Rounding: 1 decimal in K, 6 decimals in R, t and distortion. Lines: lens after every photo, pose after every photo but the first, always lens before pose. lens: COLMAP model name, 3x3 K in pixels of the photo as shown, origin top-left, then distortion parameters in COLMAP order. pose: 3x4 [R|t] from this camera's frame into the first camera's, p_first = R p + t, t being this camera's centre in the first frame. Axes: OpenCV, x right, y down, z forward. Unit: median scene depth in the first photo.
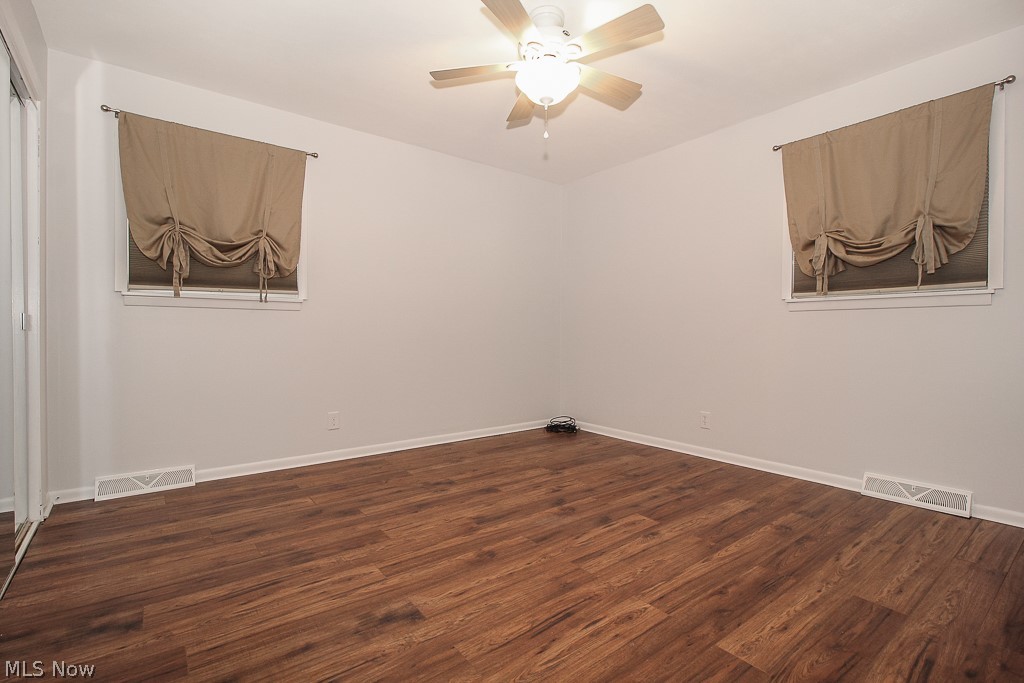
lens RADIAL K [[476.2, 0, 511.6], [0, 476.2, 338.8], [0, 0, 1]] dist [-0.000395, -0.000087]
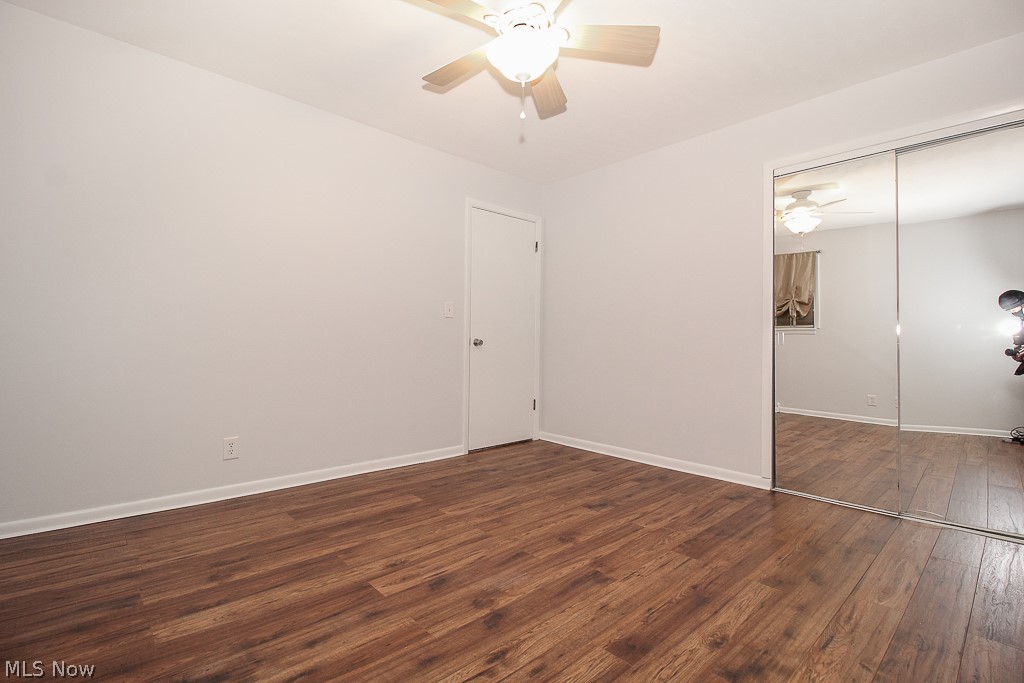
lens RADIAL K [[476.2, 0, 511.5], [0, 476.2, 339.9], [0, 0, 1]] dist [-0.000395, -0.000087]
pose [[-0.996083, -0.018200, -0.086535, 0.166187], [-0.018906, 0.999794, 0.007351, -0.015673], [0.086384, 0.008959, -0.996222, 1.926656]]
